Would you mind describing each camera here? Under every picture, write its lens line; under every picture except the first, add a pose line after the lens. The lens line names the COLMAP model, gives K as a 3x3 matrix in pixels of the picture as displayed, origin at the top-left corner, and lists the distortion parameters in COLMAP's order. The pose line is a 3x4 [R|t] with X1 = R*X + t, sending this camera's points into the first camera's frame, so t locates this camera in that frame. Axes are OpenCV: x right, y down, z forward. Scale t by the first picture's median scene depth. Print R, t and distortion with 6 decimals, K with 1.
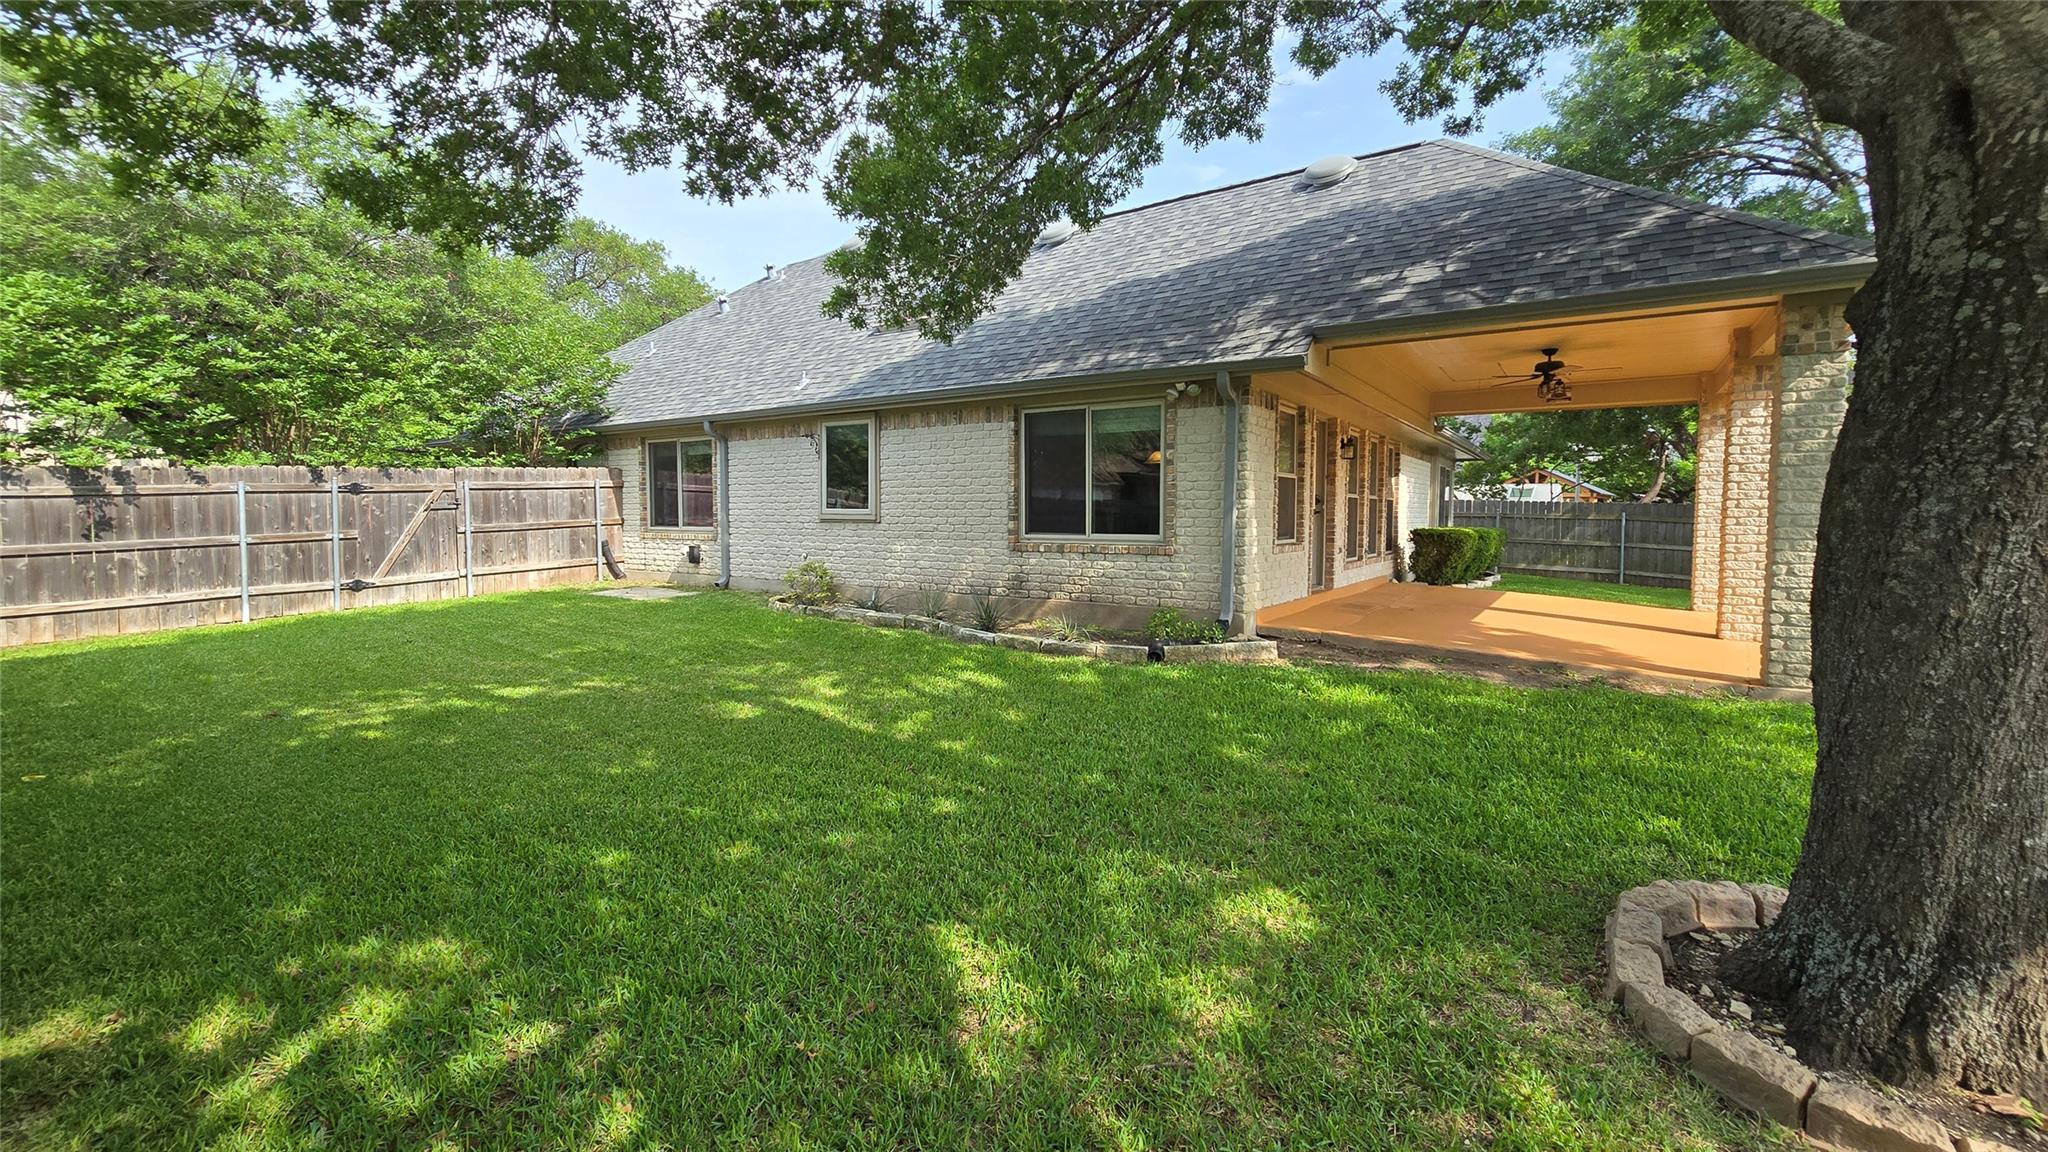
lens RADIAL K [[834.4, 0, 1020.7], [0, 834.4, 553.8], [0, 0, 1]] dist [-0.000284, -0.000052]
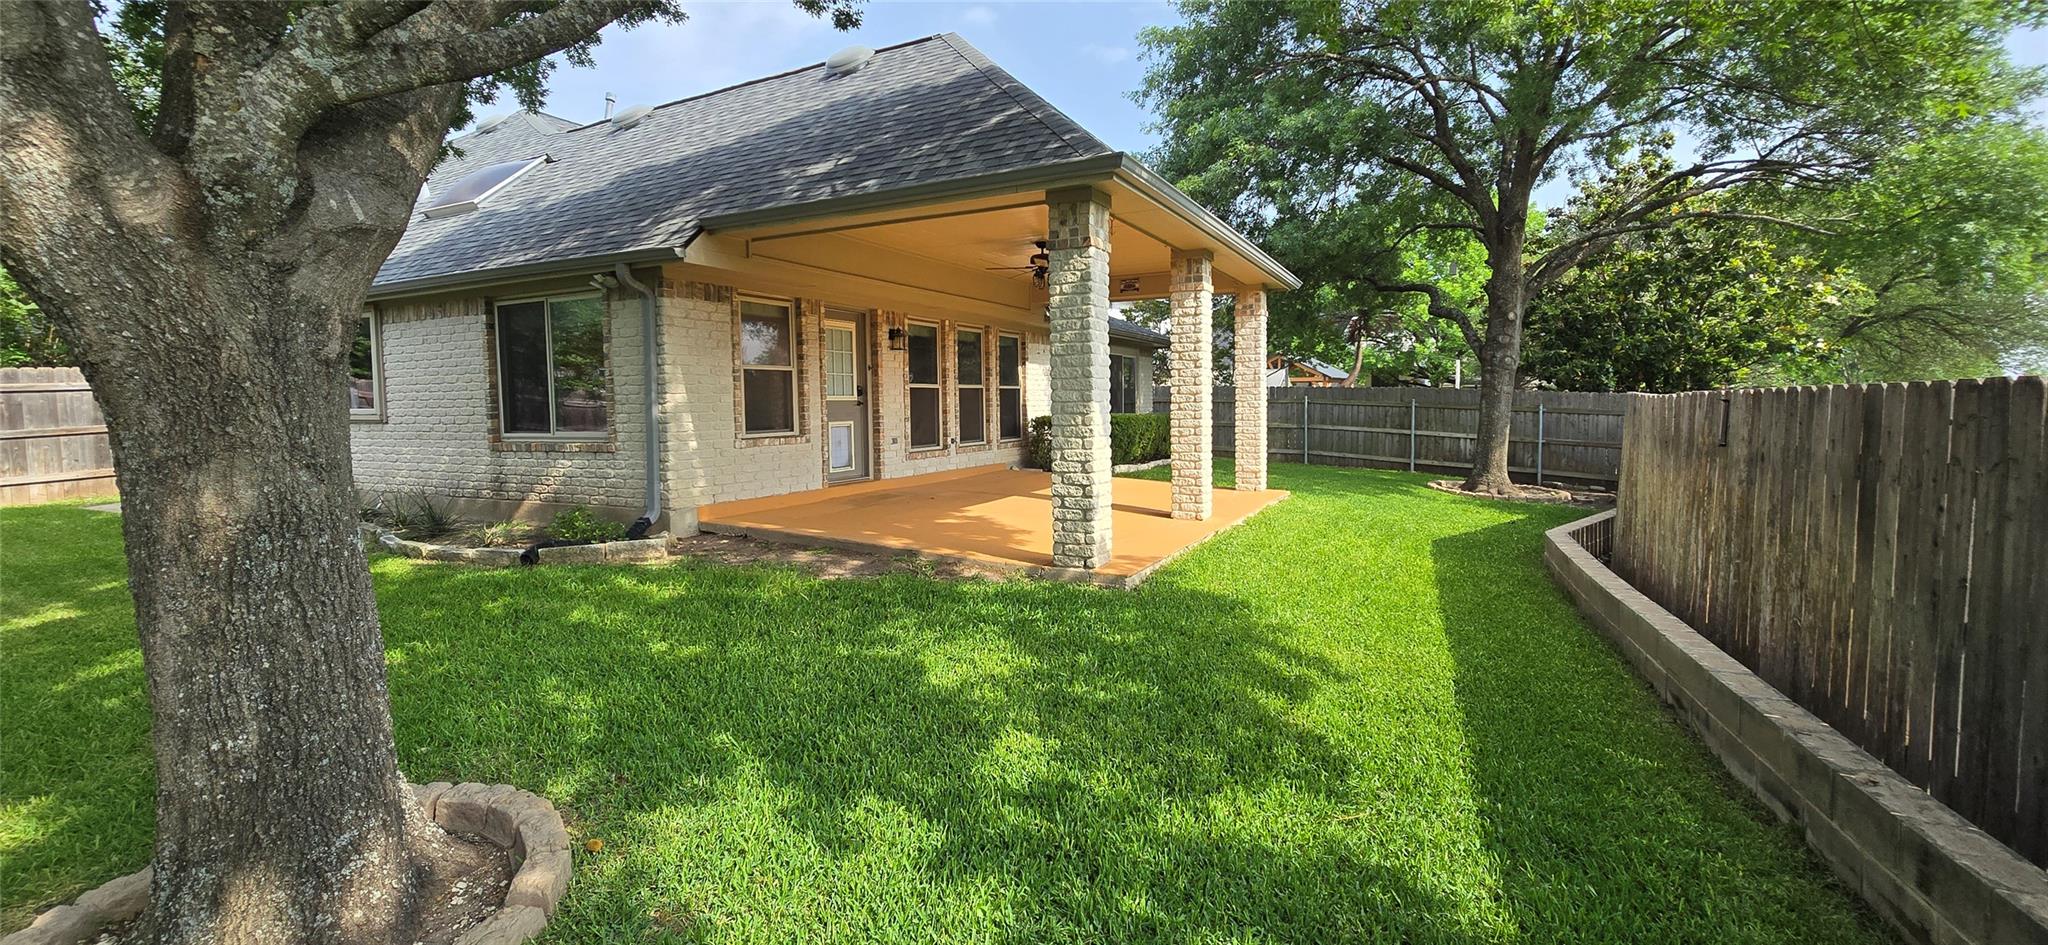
lens RADIAL K [[840.4, 0, 1026.7], [0, 840.4, 449.2], [0, 0, 1]] dist [-0.001053, -0.000003]
pose [[0.991666, -0.024872, 0.126410, 0.500768], [0.023999, 0.999676, 0.008423, 0.001110], [-0.126579, -0.005319, 0.991942, -0.027365]]
